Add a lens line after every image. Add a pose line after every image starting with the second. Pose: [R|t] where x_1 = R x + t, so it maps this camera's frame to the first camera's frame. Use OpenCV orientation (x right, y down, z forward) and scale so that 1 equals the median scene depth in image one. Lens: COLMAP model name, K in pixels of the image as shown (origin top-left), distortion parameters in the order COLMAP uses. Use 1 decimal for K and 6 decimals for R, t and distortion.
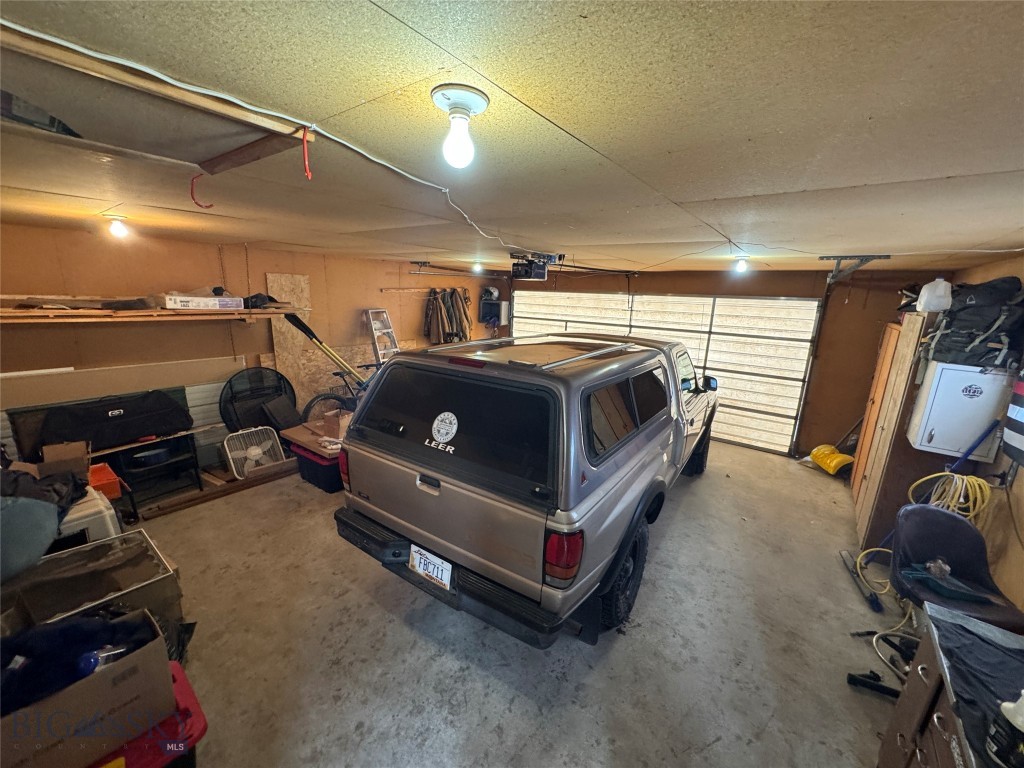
lens RADIAL K [[408.8, 0, 511.2], [0, 408.8, 385.7], [0, 0, 1]] dist [-0.002588, 0.000035]
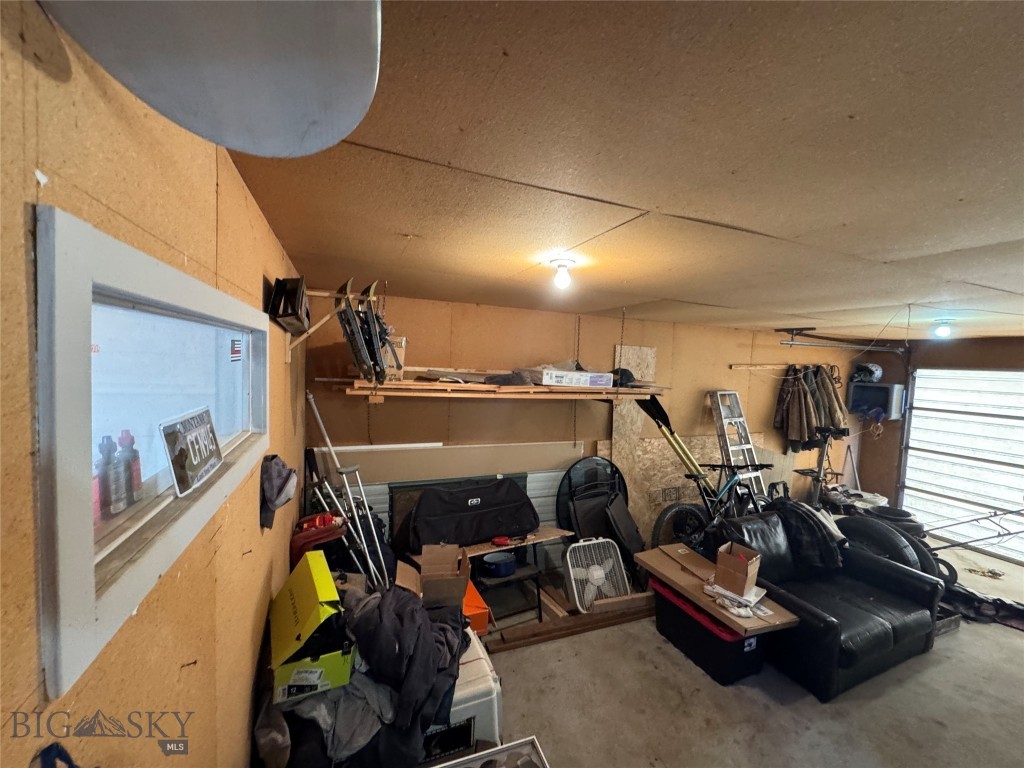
lens RADIAL K [[408.8, 0, 511.2], [0, 408.8, 385.7], [0, 0, 1]] dist [-0.002588, 0.000035]
pose [[0.857262, 0.030620, -0.513969, -0.378414], [-0.125449, 0.980569, -0.150822, -0.043071], [0.499364, 0.193771, 0.844445, 0.213753]]
